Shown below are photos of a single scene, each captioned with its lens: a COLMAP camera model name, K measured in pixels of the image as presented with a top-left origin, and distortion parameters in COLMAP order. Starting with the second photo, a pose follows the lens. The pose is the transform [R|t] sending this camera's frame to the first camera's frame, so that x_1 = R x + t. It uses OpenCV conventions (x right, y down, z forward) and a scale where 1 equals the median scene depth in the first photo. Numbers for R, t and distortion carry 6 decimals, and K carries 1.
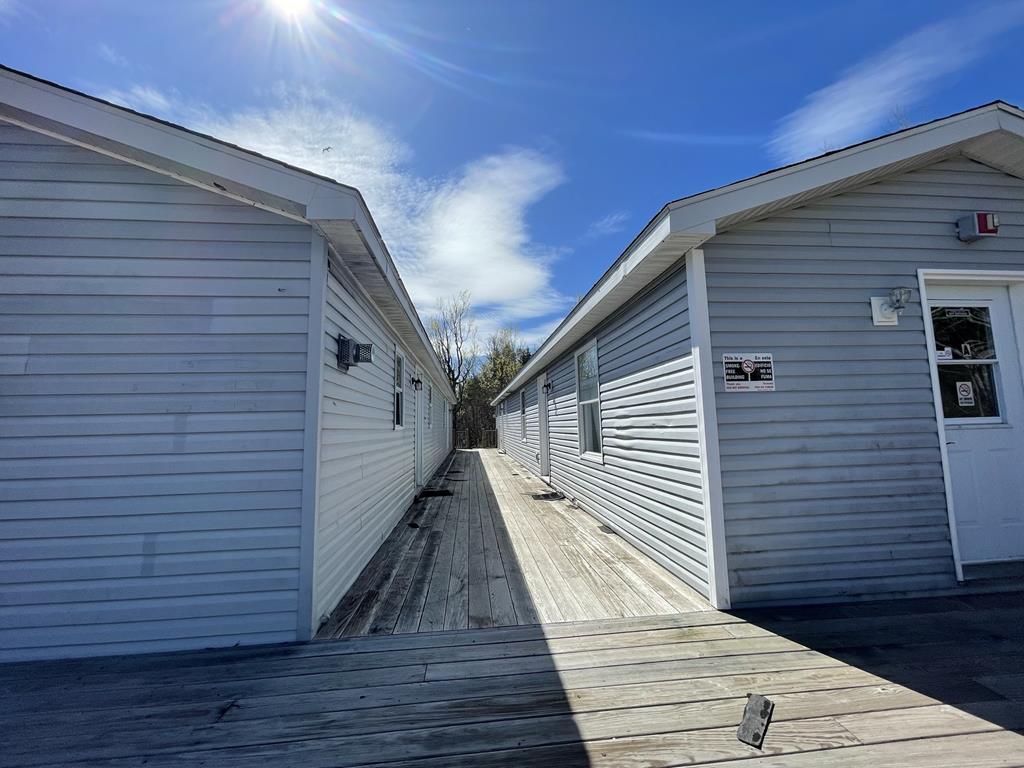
lens RADIAL K [[412.0, 0, 520.7], [0, 412.0, 383.6], [0, 0, 1]] dist [-0.002087, 0.000506]
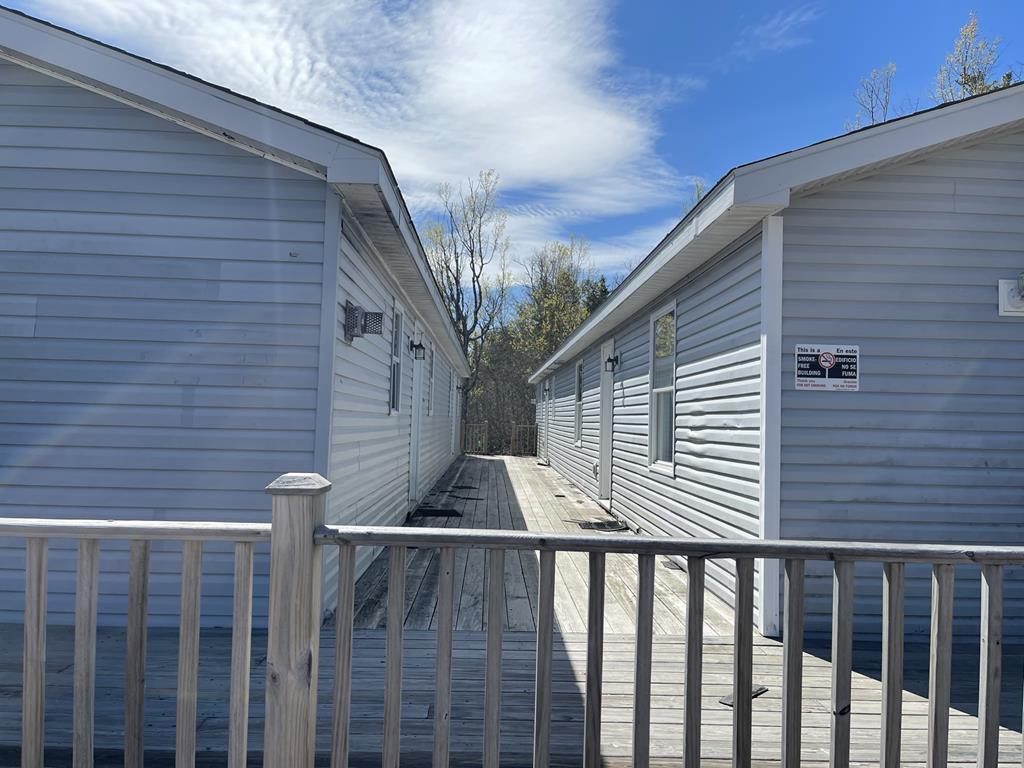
lens RADIAL K [[777.5, 0, 529.0], [0, 777.5, 391.1], [0, 0, 1]] dist [0.073452, -0.094816]
pose [[0.996182, 0.048483, -0.072594, 0.061366], [-0.043659, 0.996822, 0.066625, -0.053008], [0.075593, -0.063201, 0.995134, -0.561911]]
